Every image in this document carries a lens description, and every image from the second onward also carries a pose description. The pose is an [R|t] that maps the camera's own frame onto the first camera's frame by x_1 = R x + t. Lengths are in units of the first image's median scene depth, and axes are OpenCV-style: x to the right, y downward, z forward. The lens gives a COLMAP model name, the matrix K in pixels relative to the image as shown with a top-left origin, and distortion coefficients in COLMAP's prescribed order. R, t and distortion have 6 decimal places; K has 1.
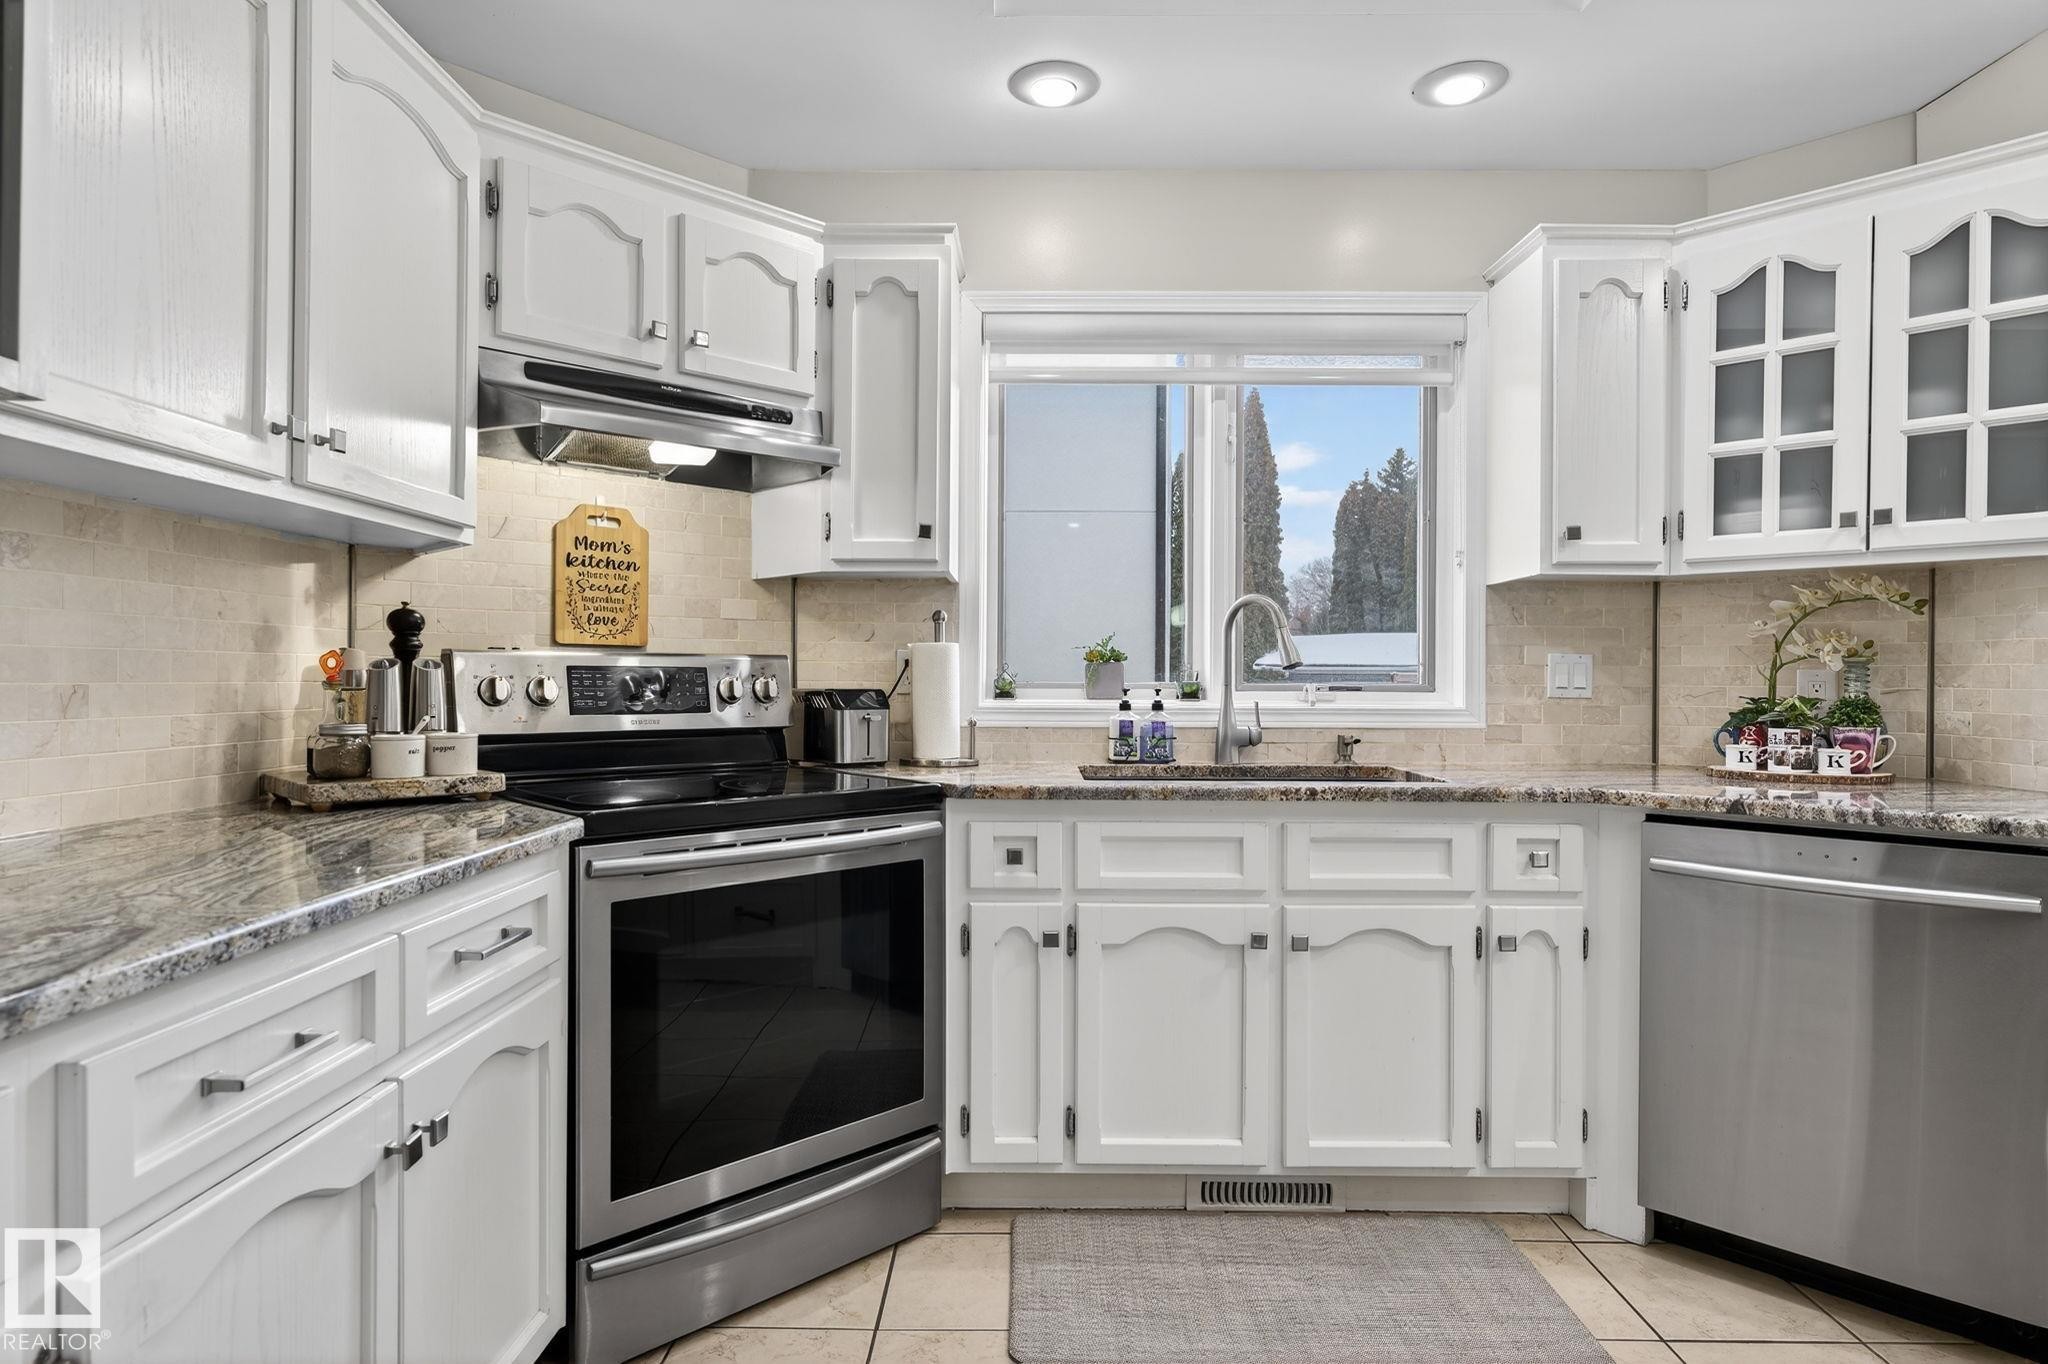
lens RADIAL K [[1155.3, 0, 1019.7], [0, 1155.3, 694.7], [0, 0, 1]] dist [-0.002616, 0.000218]
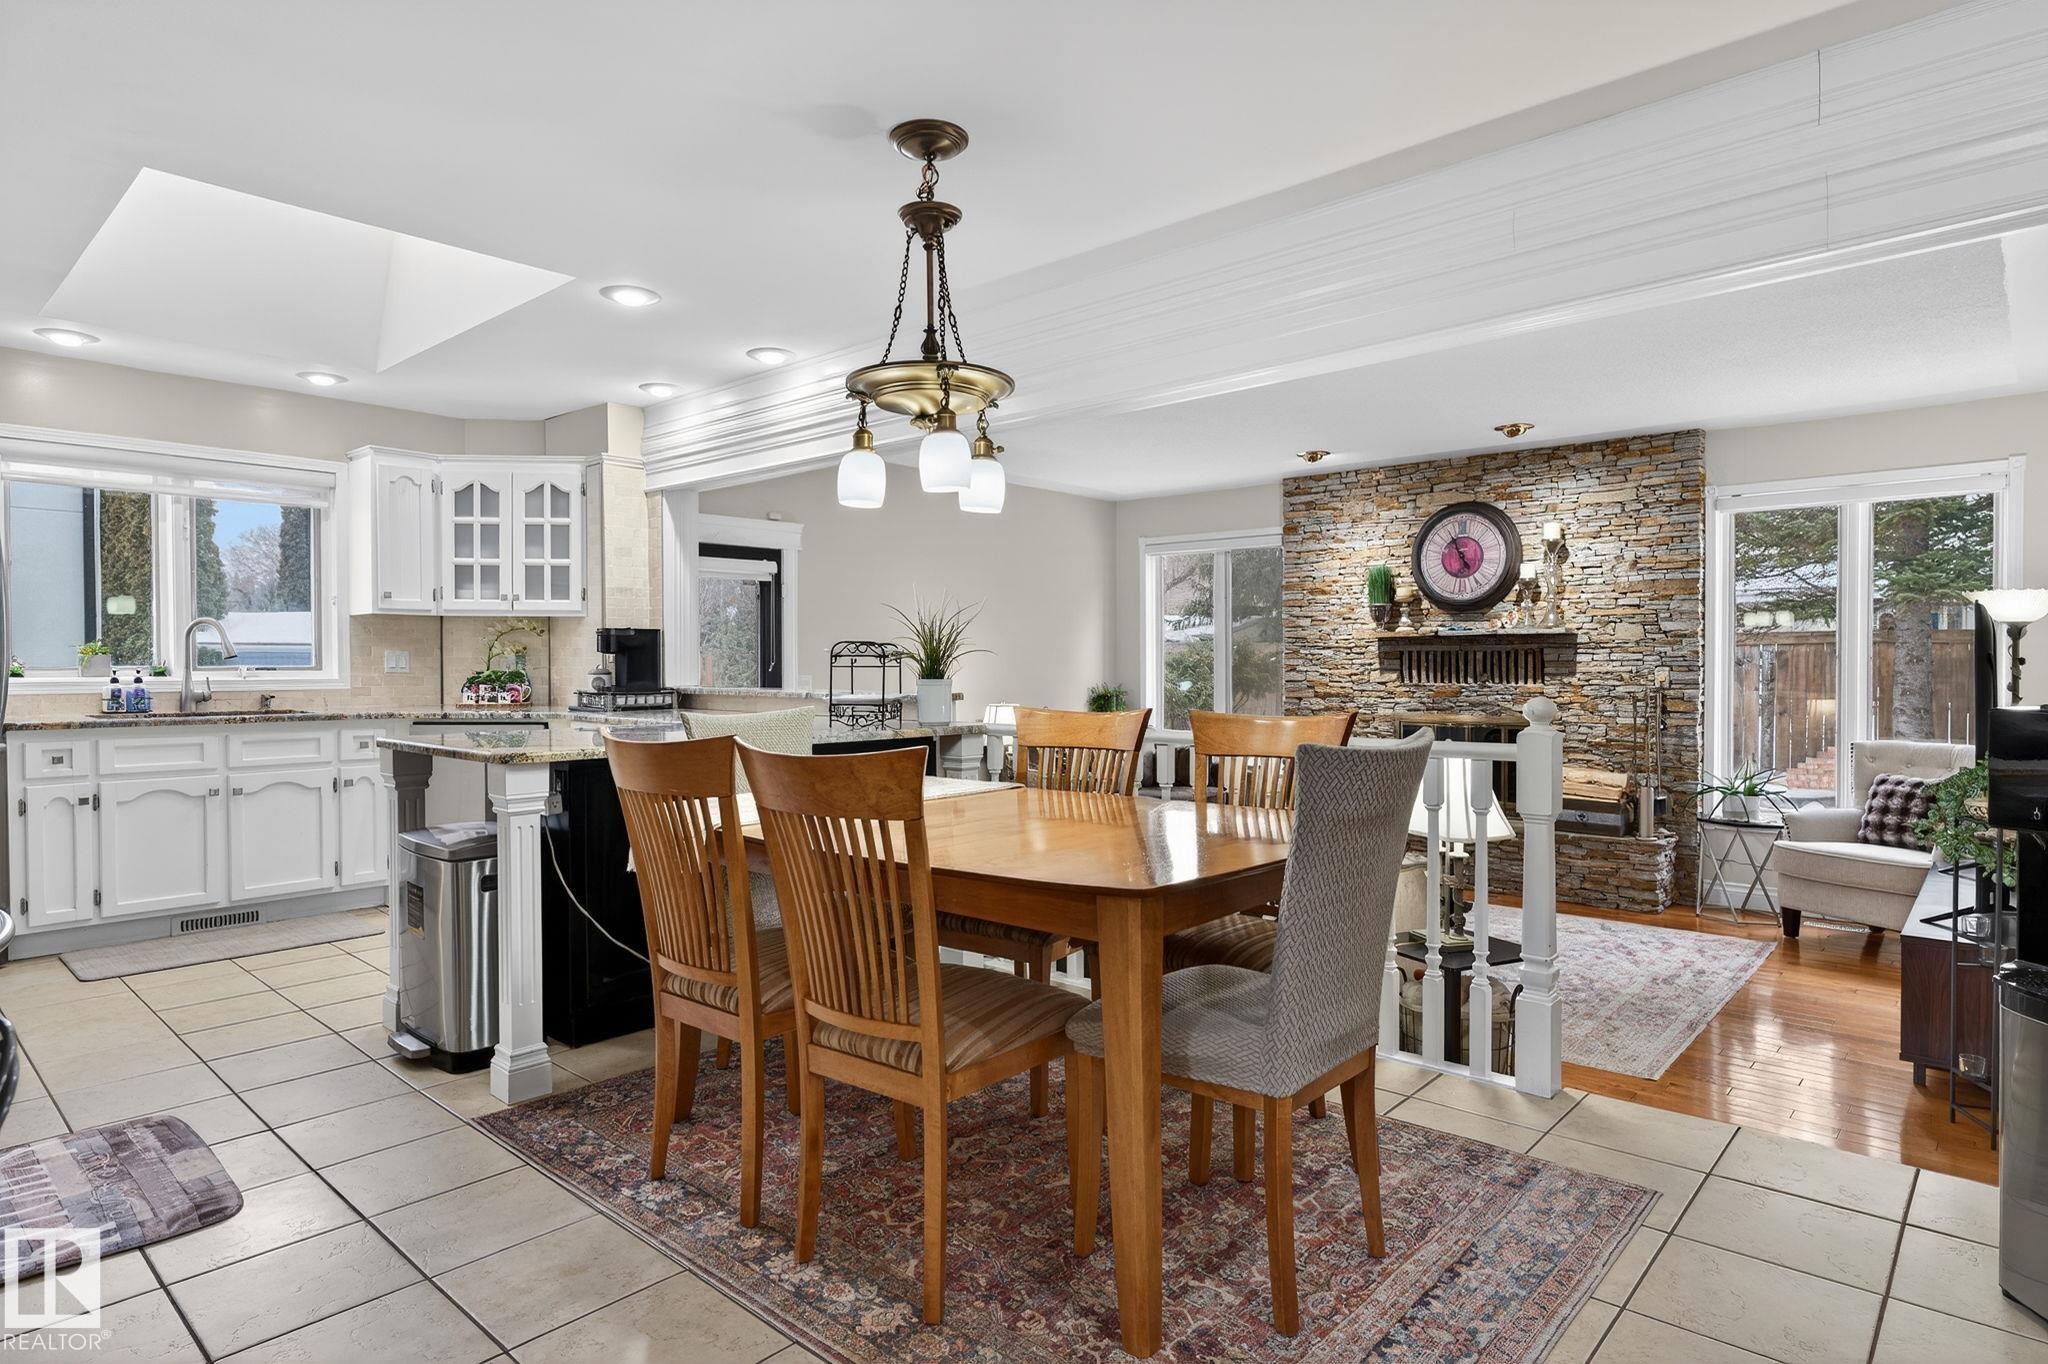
lens RADIAL K [[1121.4, 0, 1024.0], [0, 1121.4, 682.0], [0, 0, 1]] dist [0.002102, -0.001709]
pose [[0.662827, -0.017907, 0.748558, -0.299844], [0.011416, 0.999839, 0.013809, 0.005126], [-0.748685, -0.000607, 0.662925, -1.279360]]
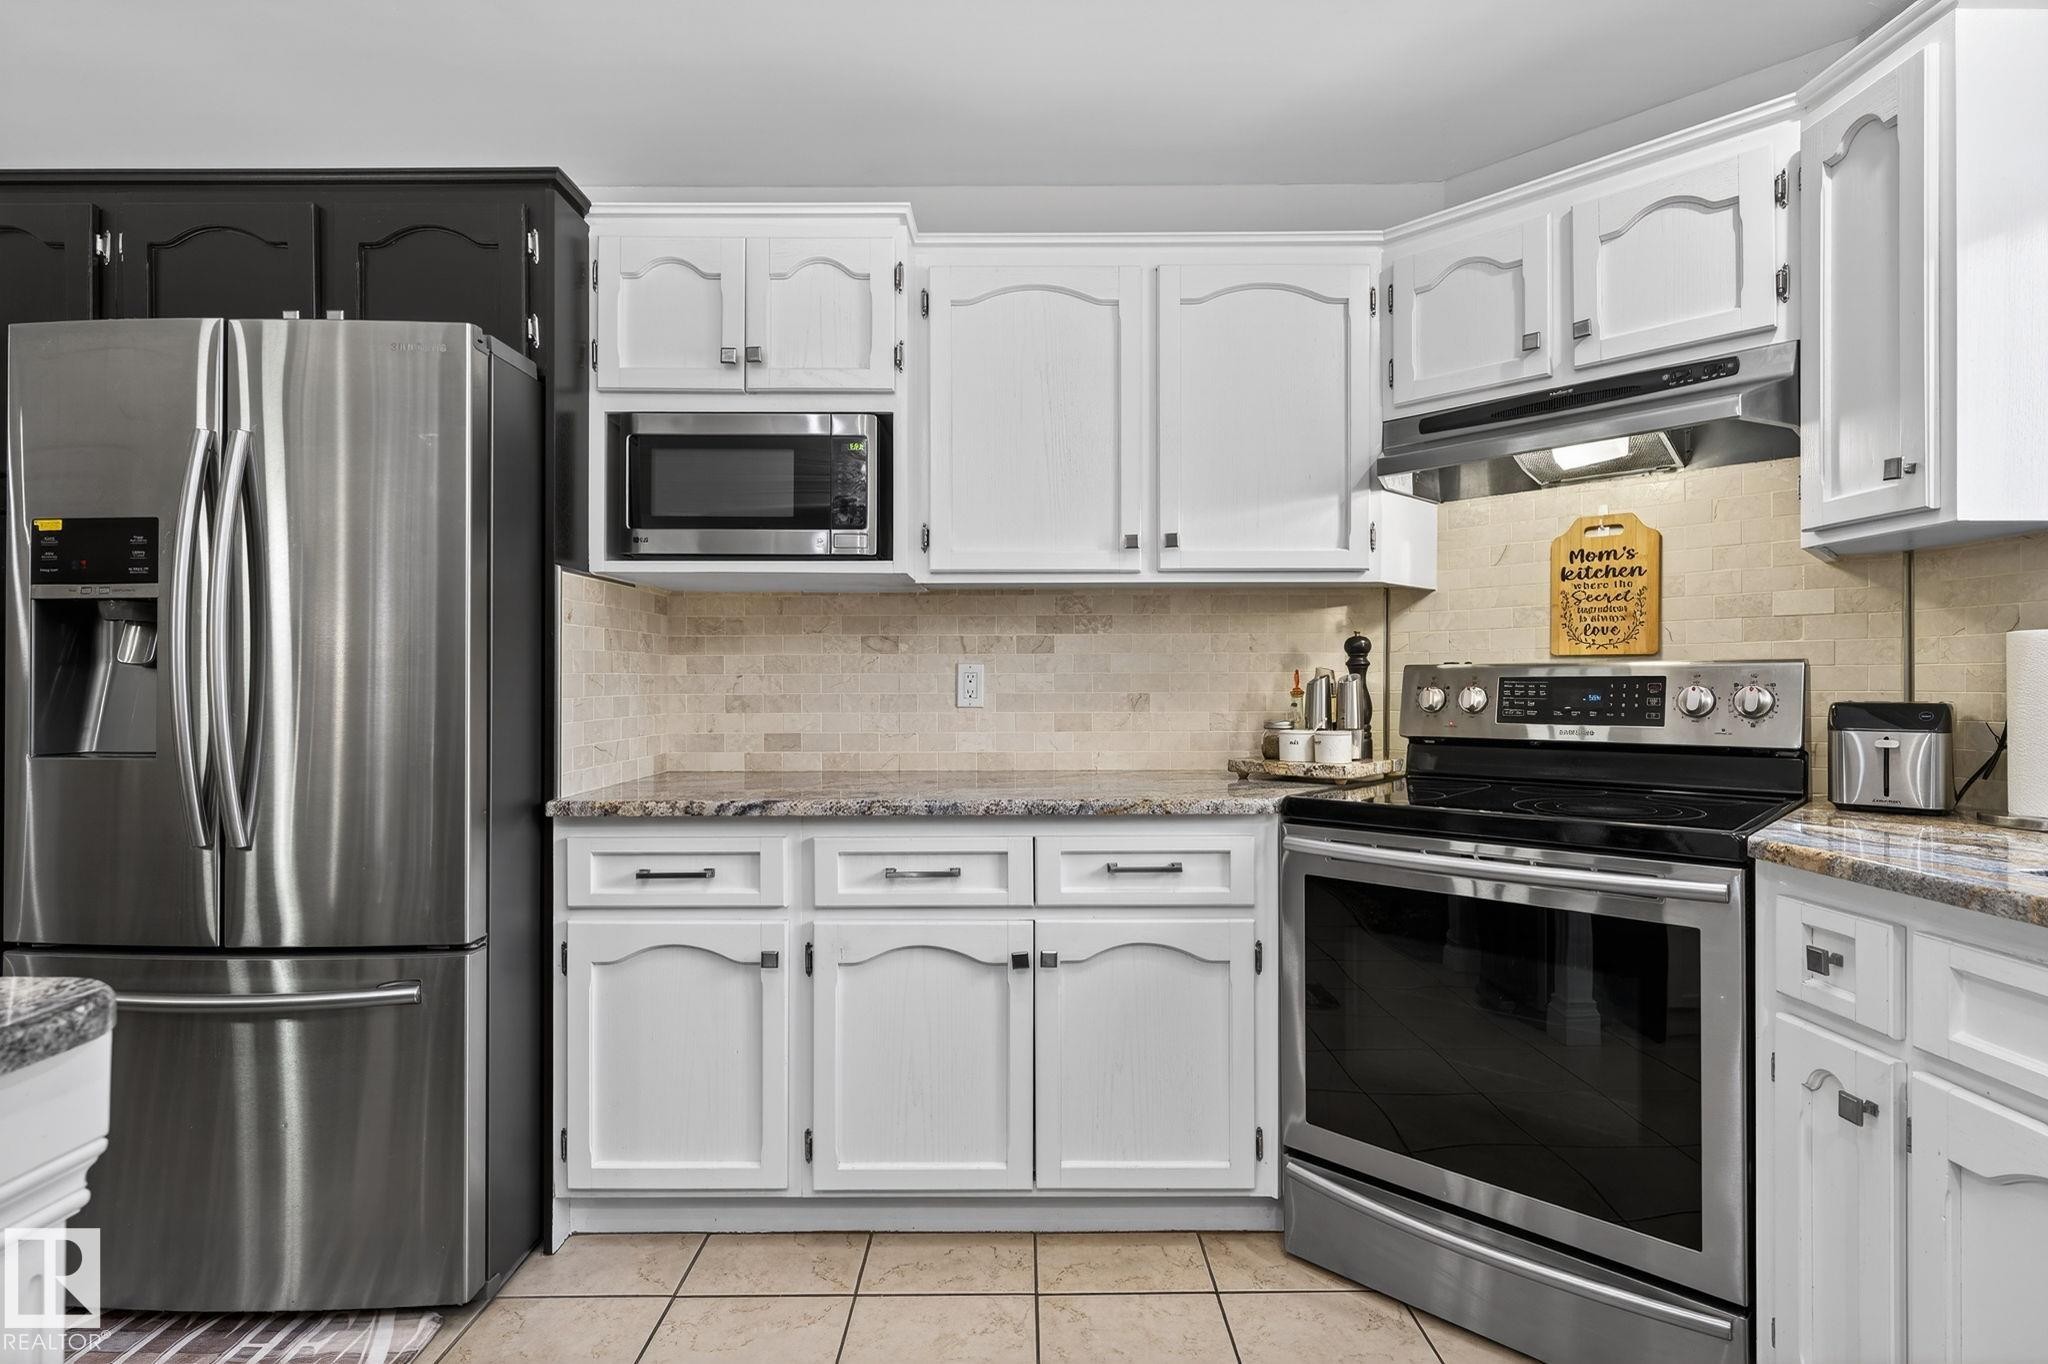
lens RADIAL K [[1007.3, 0, 1019.5], [0, 1007.3, 687.8], [0, 0, 1]] dist [-0.002100, -0.000775]
pose [[0.016488, -0.005208, -0.999851, 0.504424], [-0.012814, 0.999903, -0.005419, -0.003832], [0.999782, 0.012902, 0.016419, 0.494840]]
